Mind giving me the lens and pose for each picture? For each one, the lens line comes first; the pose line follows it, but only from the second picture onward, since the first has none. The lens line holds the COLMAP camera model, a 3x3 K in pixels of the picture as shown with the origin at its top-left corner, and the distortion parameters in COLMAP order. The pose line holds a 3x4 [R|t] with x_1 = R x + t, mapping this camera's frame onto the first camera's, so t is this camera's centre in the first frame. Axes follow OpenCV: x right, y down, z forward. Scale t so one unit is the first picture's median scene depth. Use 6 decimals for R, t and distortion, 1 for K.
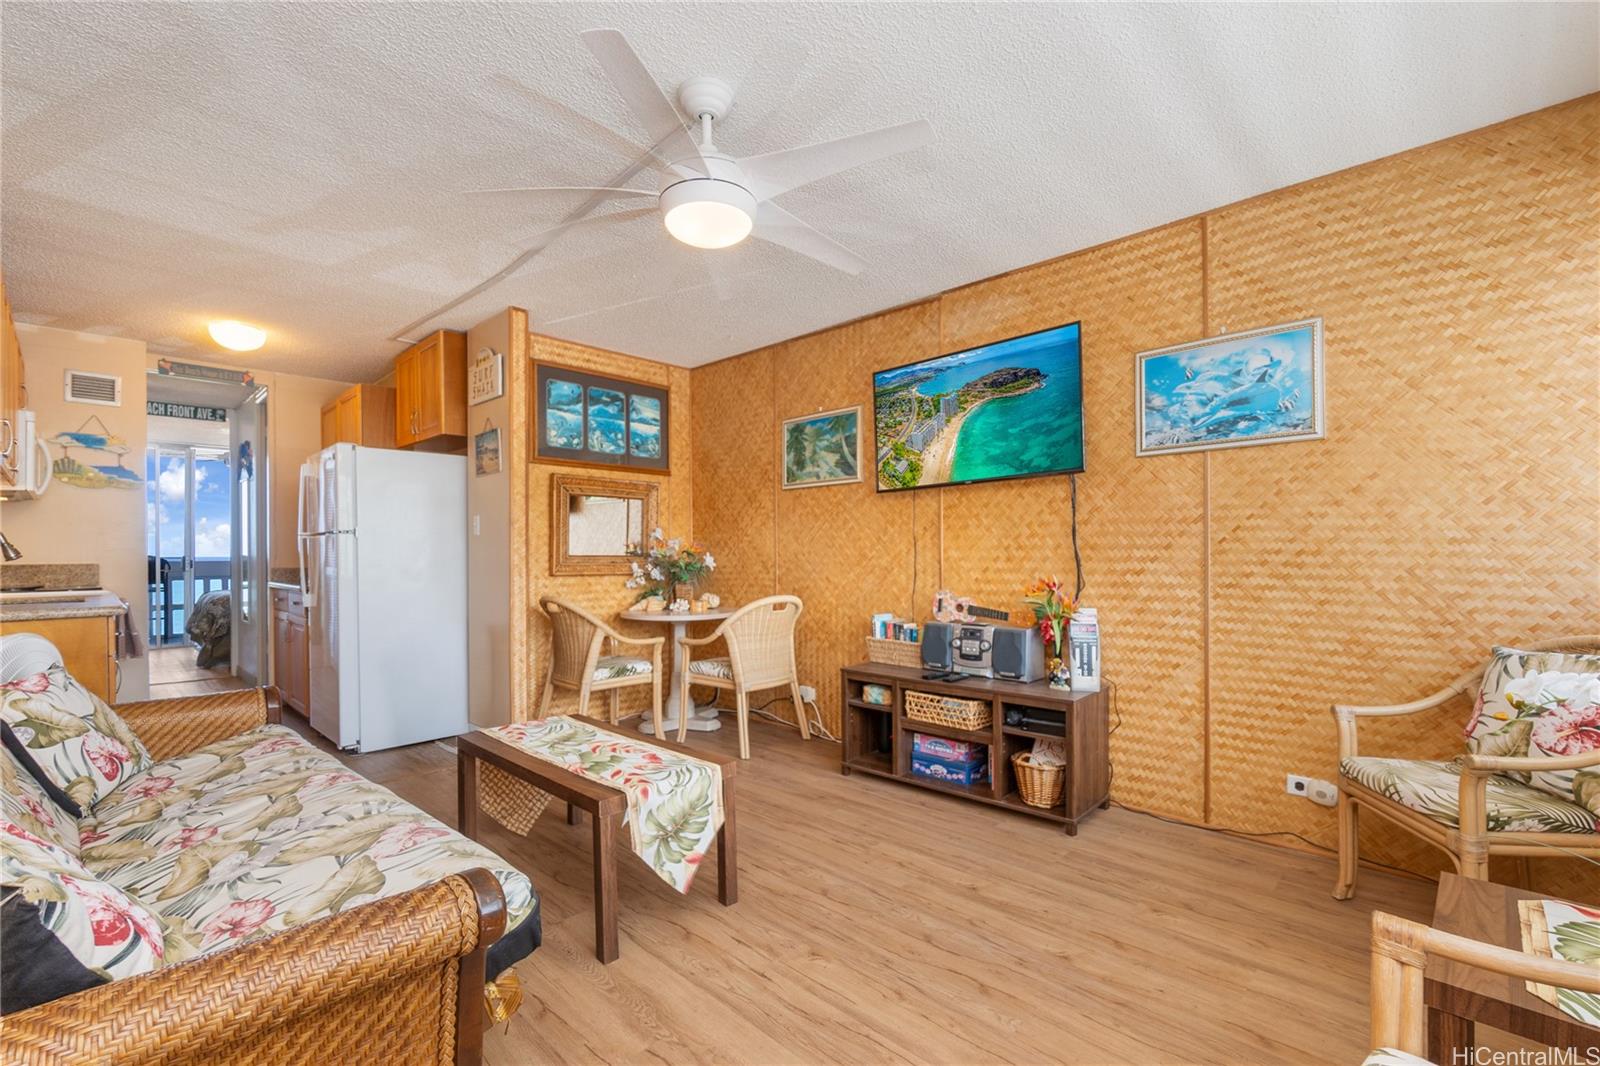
lens RADIAL K [[684.3, 0, 797.1], [0, 684.3, 540.4], [0, 0, 1]] dist [0.001475, 0.000492]
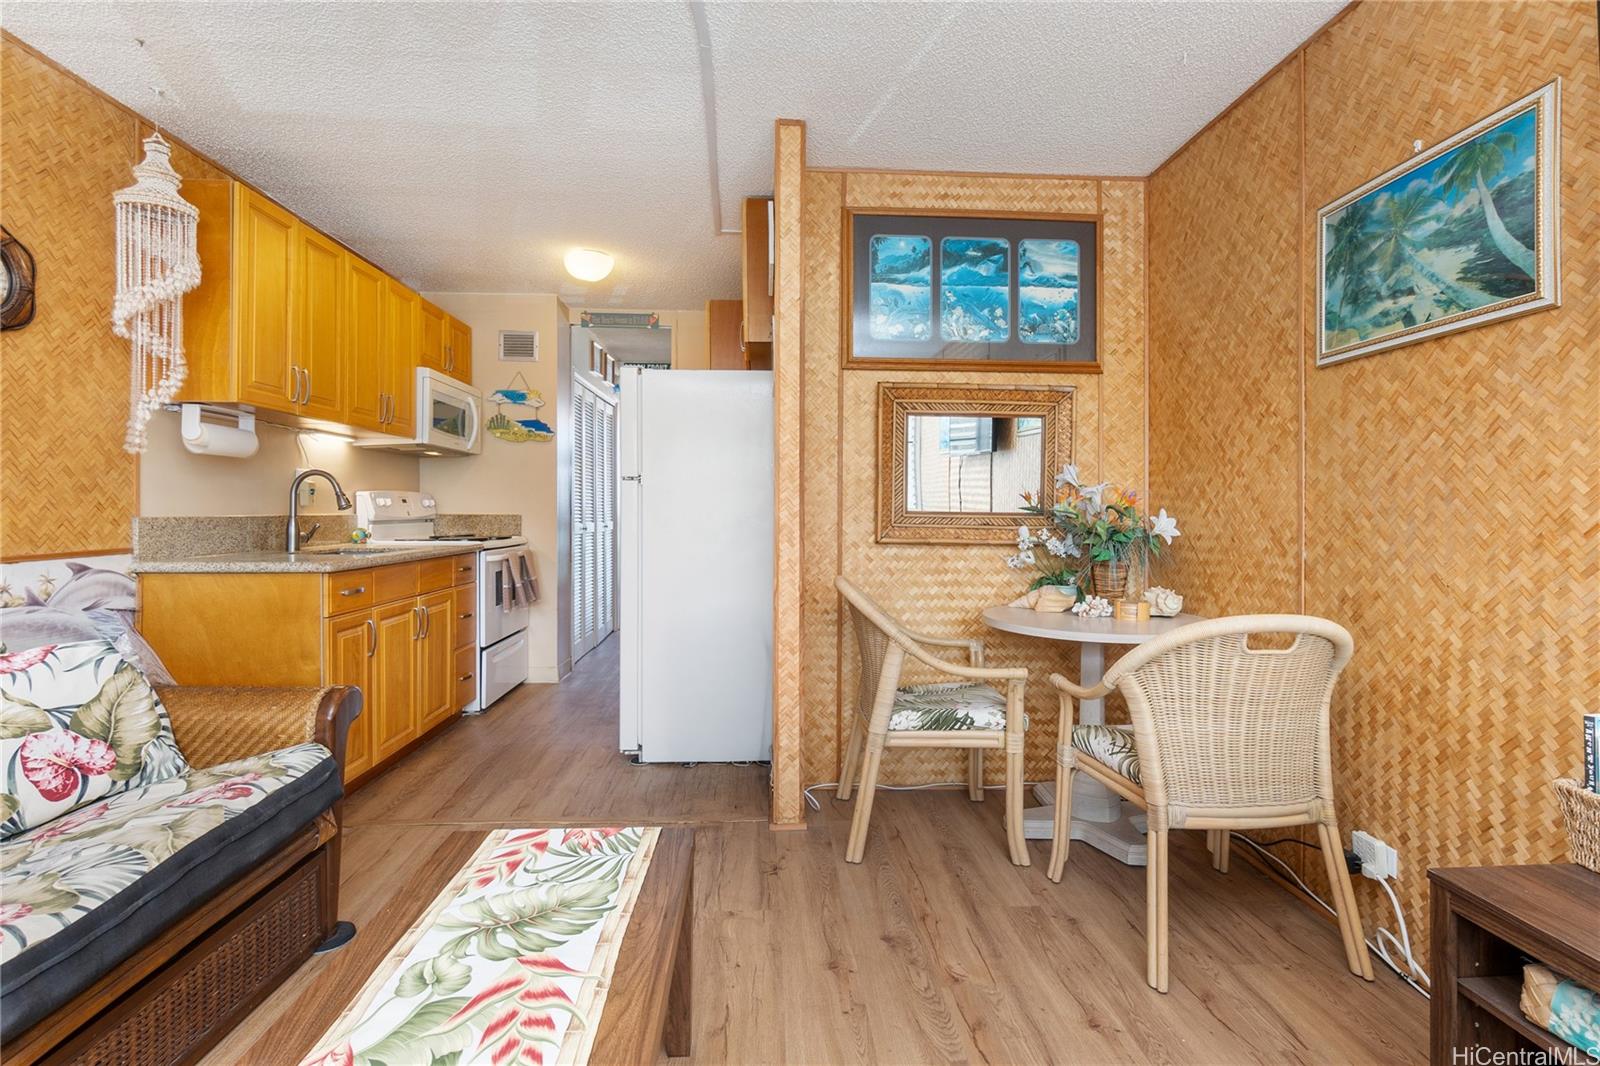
lens RADIAL K [[771.8, 0, 785.1], [0, 771.8, 504.3], [0, 0, 1]] dist [-0.002874, 0.000861]
pose [[0.729954, 0.004370, -0.683482, 0.069927], [0.002421, 0.999957, 0.008979, 0.008769], [0.683492, -0.008209, 0.729912, 0.413947]]
